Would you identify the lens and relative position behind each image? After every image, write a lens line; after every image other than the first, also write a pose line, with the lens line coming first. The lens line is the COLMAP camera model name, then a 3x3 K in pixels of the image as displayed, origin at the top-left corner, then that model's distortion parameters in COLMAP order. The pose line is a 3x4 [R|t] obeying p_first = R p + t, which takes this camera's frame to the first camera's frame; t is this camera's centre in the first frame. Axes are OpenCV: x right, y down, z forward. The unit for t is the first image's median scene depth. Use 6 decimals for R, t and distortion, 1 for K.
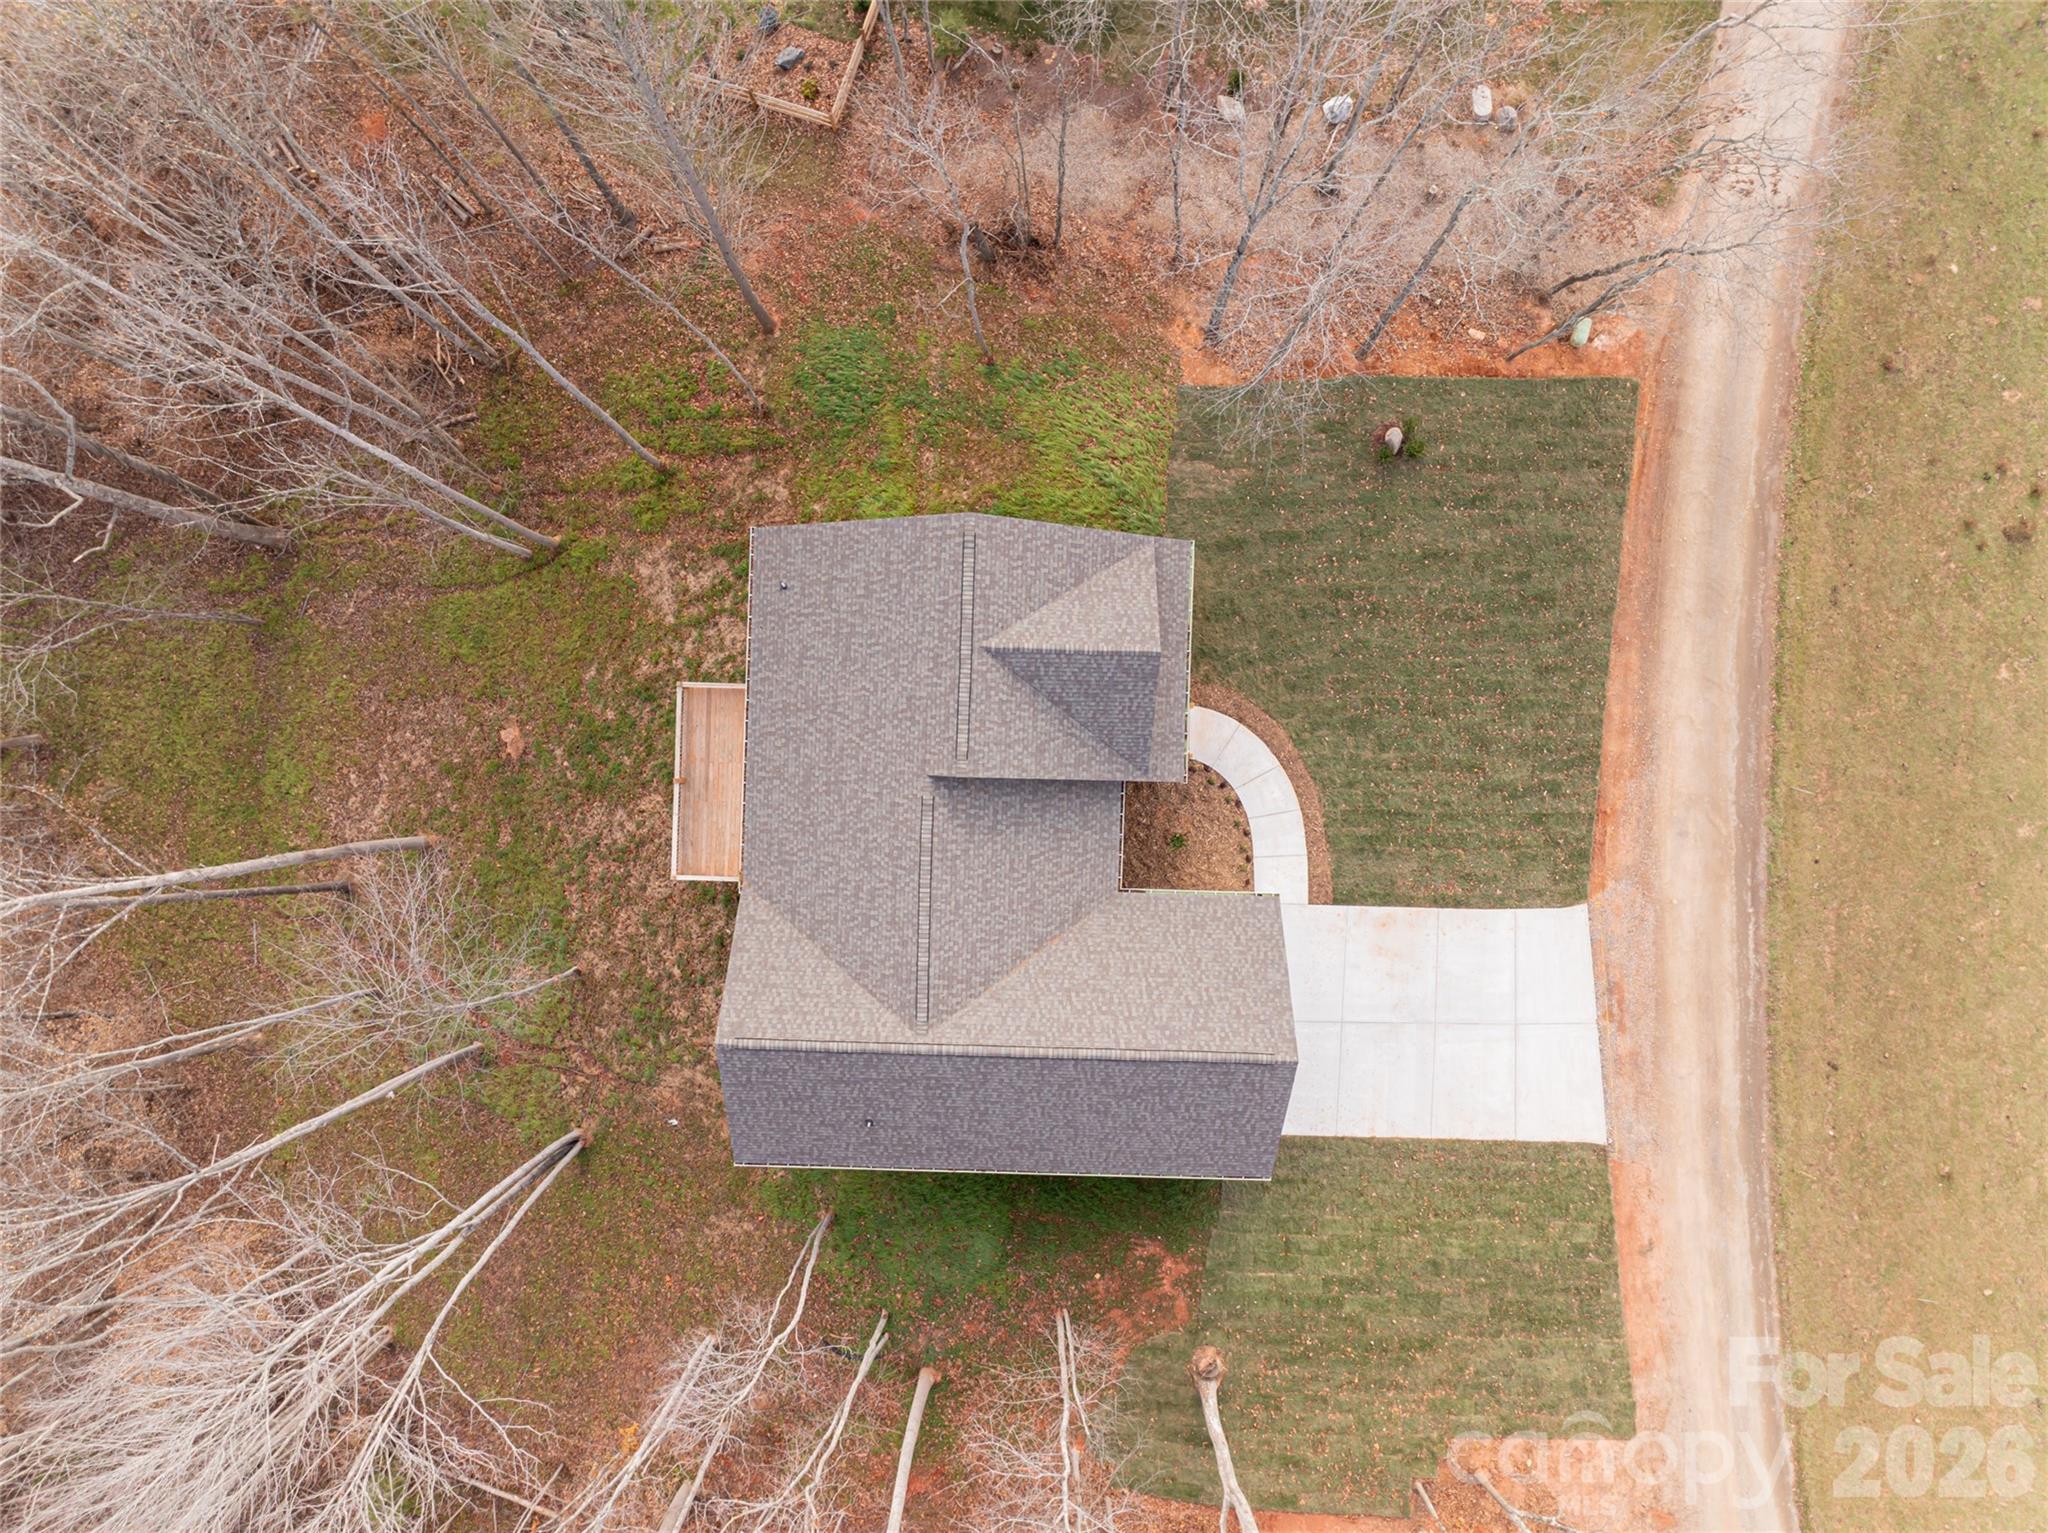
lens RADIAL K [[1435.6, 0, 1026.8], [0, 1435.6, 729.6], [0, 0, 1]] dist [-0.007344, -0.006558]
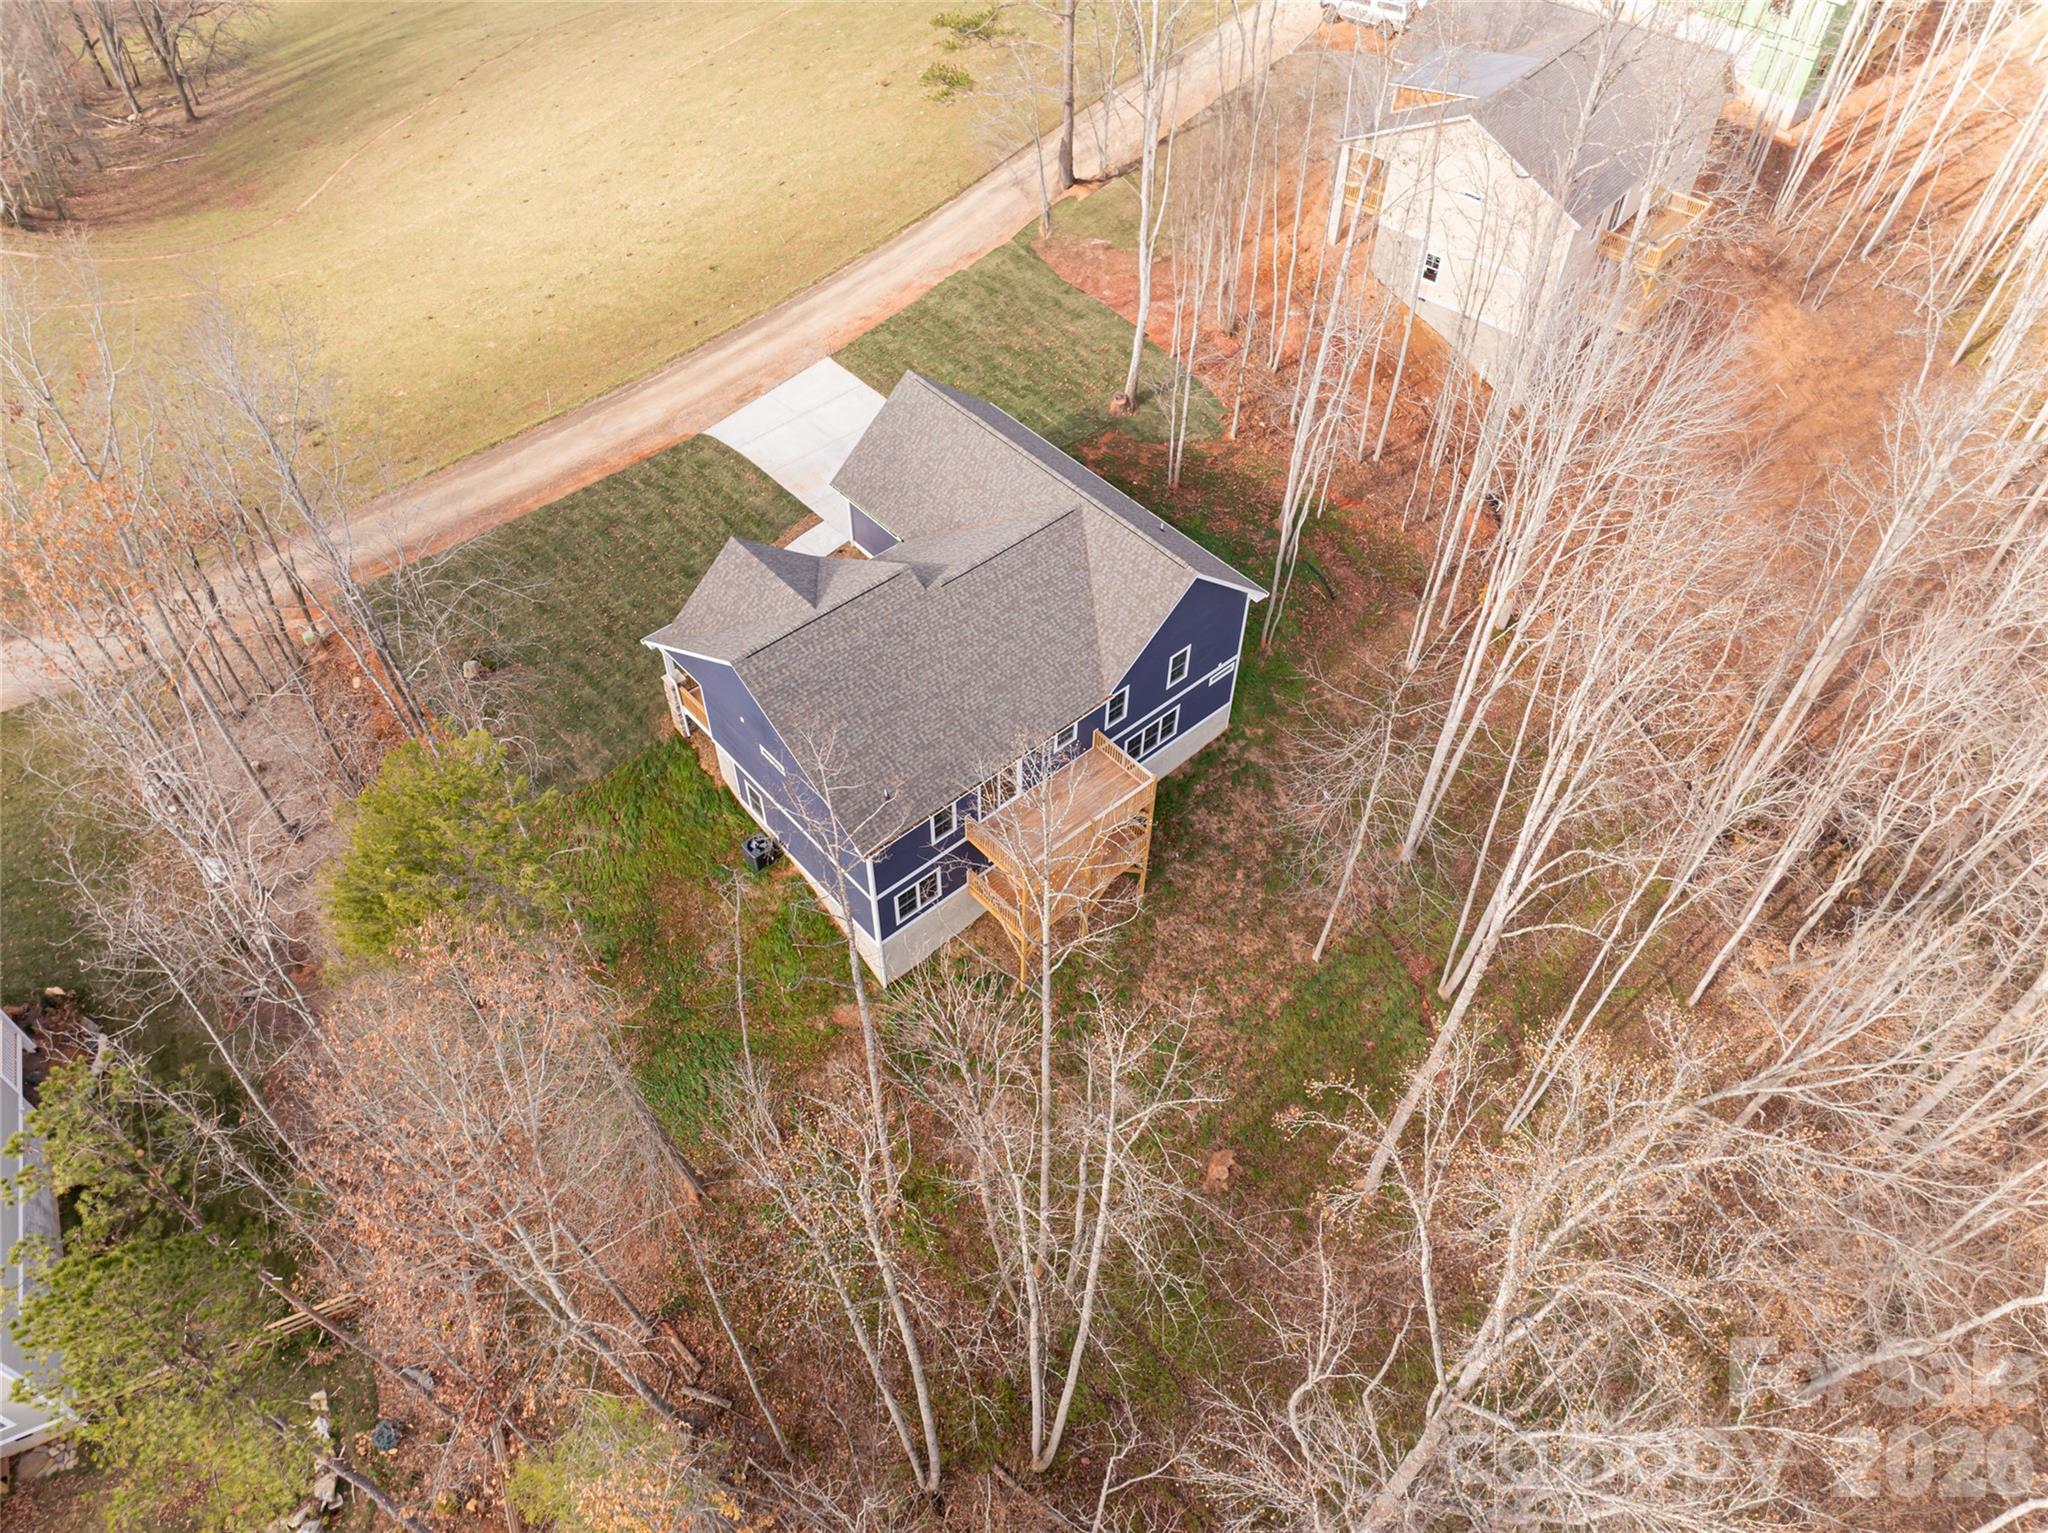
lens RADIAL K [[1516.2, 0, 969.9], [0, 1516.2, 816.8], [0, 0, 1]] dist [0.003861, 0.001125]
pose [[-0.663778, -0.571541, 0.482431, -0.712482], [0.747844, -0.497393, 0.439693, -0.520922], [-0.011345, 0.652641, 0.757582, 0.118814]]
